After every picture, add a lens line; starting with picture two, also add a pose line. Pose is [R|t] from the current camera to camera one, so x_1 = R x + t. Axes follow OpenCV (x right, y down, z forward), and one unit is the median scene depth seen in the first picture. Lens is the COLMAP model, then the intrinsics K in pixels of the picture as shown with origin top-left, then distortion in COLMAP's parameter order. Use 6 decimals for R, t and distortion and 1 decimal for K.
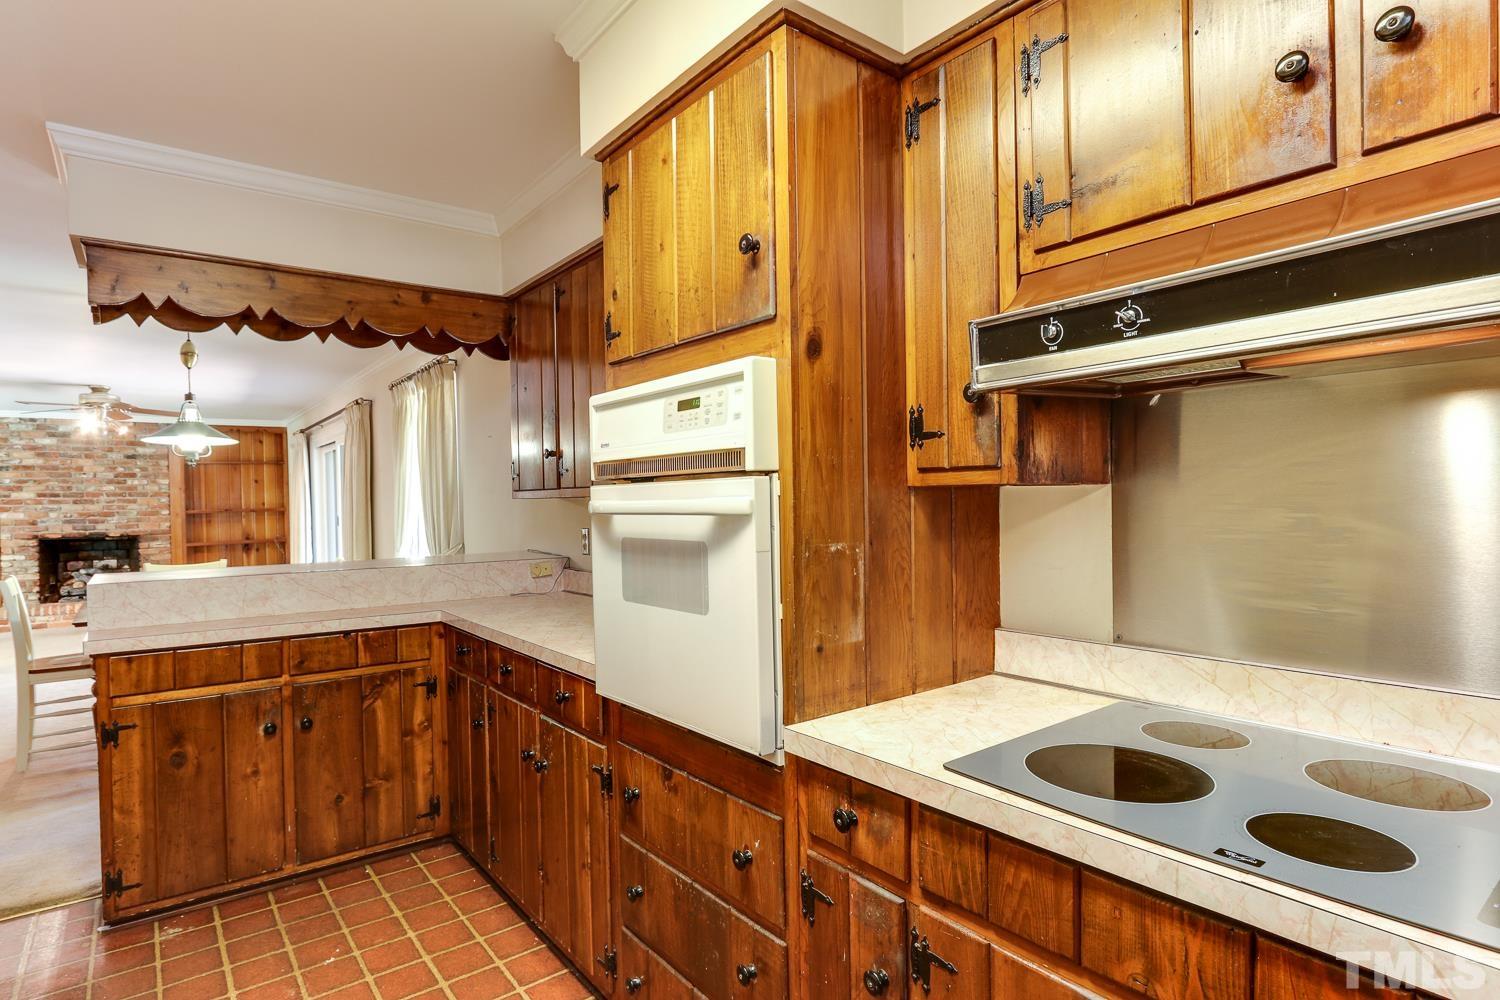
lens RADIAL K [[792.7, 0, 733.2], [0, 792.7, 510.3], [0, 0, 1]] dist [-0.002776, 0.002537]
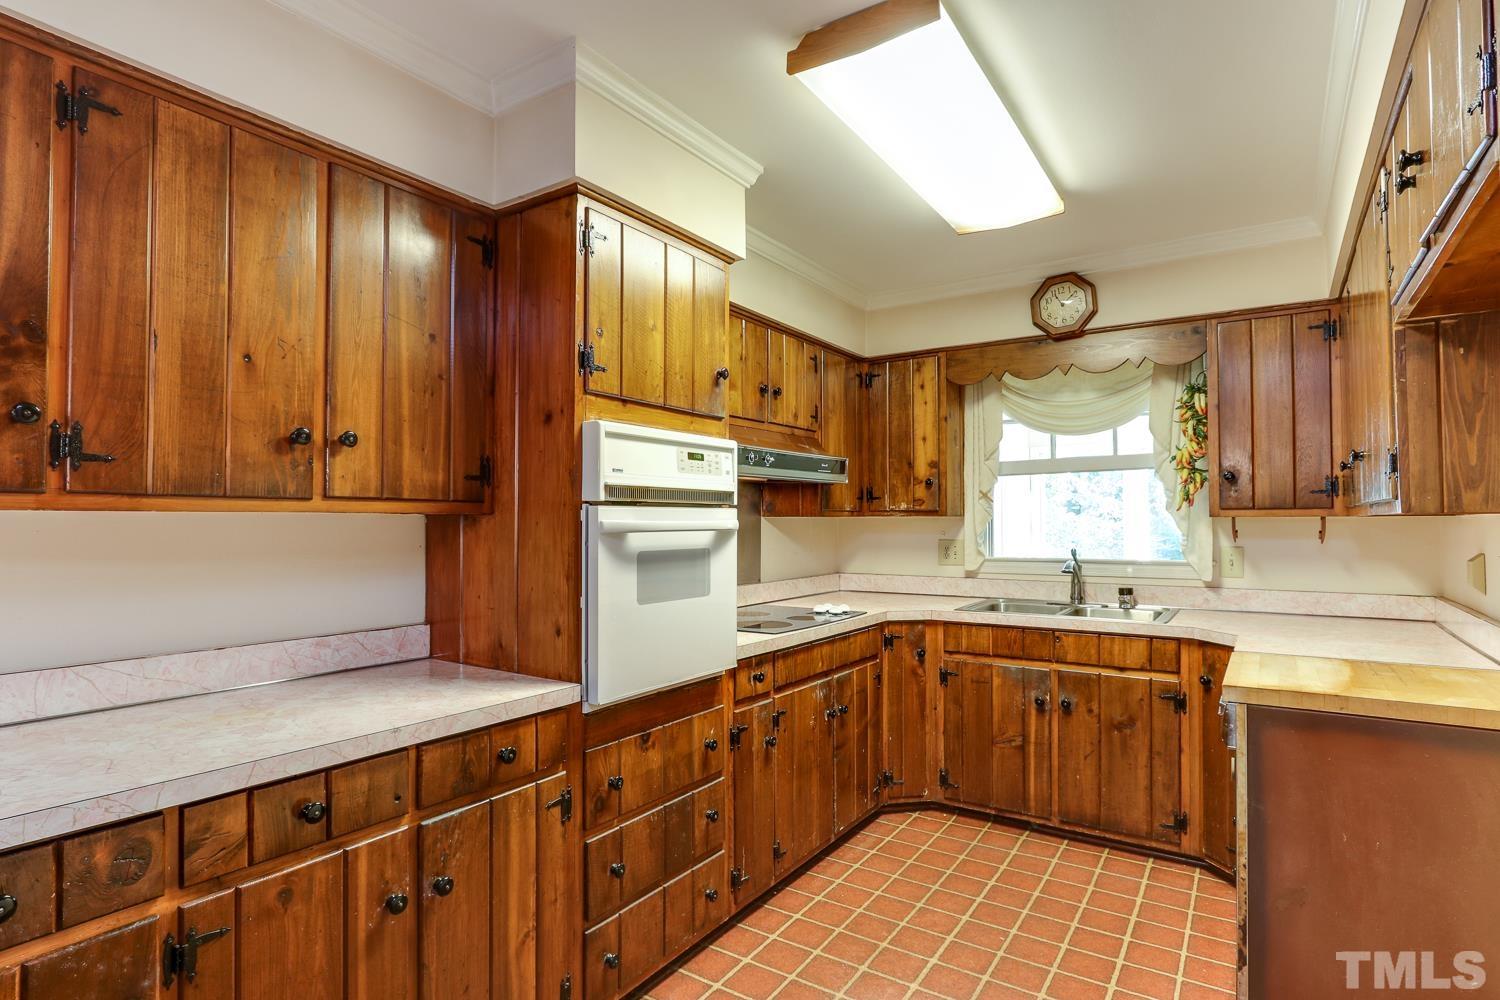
lens RADIAL K [[792.7, 0, 733.2], [0, 792.7, 510.3], [0, 0, 1]] dist [-0.002776, 0.002537]
pose [[-0.324497, 0.033974, 0.945276, -1.431624], [0.019973, 0.999378, -0.029062, 0.011144], [-0.945676, 0.009450, -0.324974, 1.370781]]
